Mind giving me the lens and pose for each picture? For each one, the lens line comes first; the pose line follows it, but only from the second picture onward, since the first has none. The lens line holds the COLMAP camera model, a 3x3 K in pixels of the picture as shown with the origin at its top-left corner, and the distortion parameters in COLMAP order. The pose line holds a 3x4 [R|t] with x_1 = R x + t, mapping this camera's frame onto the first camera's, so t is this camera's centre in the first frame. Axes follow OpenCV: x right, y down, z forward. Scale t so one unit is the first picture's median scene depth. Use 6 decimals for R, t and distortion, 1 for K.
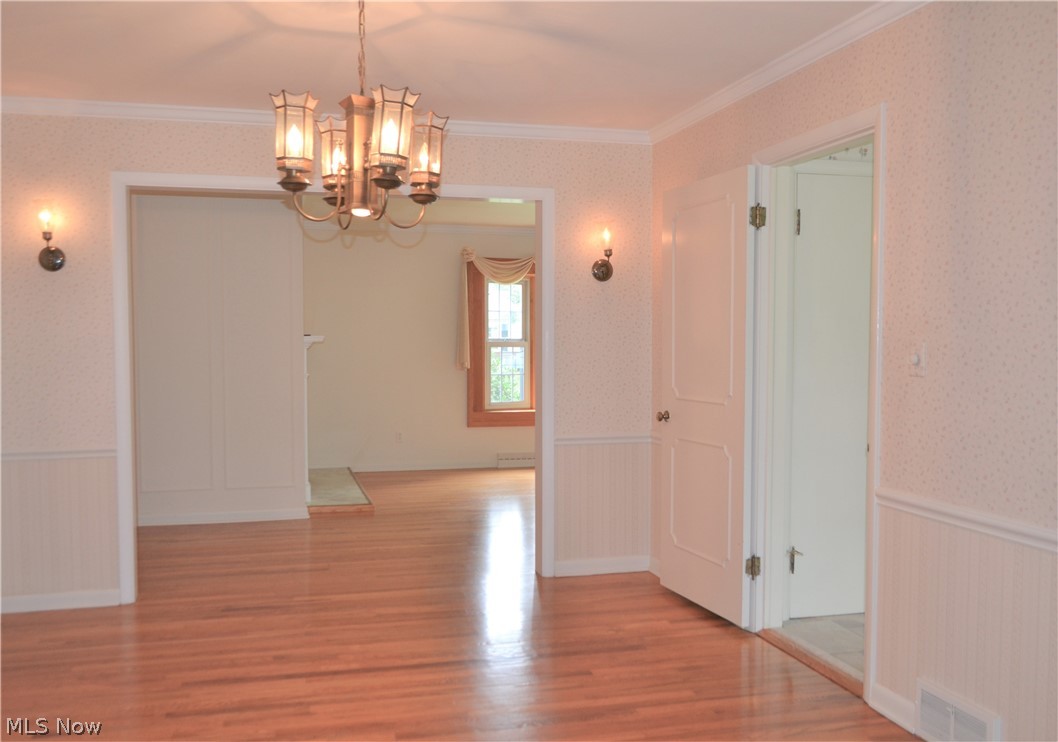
lens RADIAL K [[932.3, 0, 529.0], [0, 932.3, 371.0], [0, 0, 1]] dist [-0.001918, -0.000577]
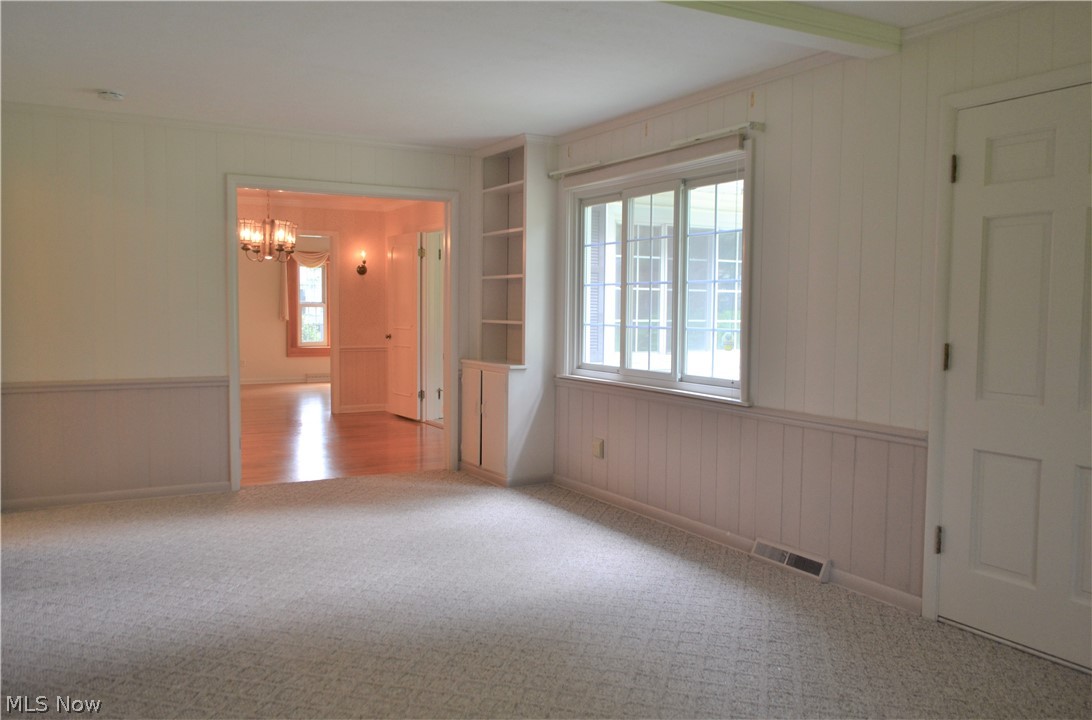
lens RADIAL K [[871.9, 0, 546.0], [0, 871.9, 360.0], [0, 0, 1]] dist [0.004323, 0.000290]
pose [[0.969552, -0.004697, 0.244841, -0.002988], [-0.002363, 0.999590, 0.028533, 0.041049], [-0.244875, -0.028243, 0.969143, -1.052310]]
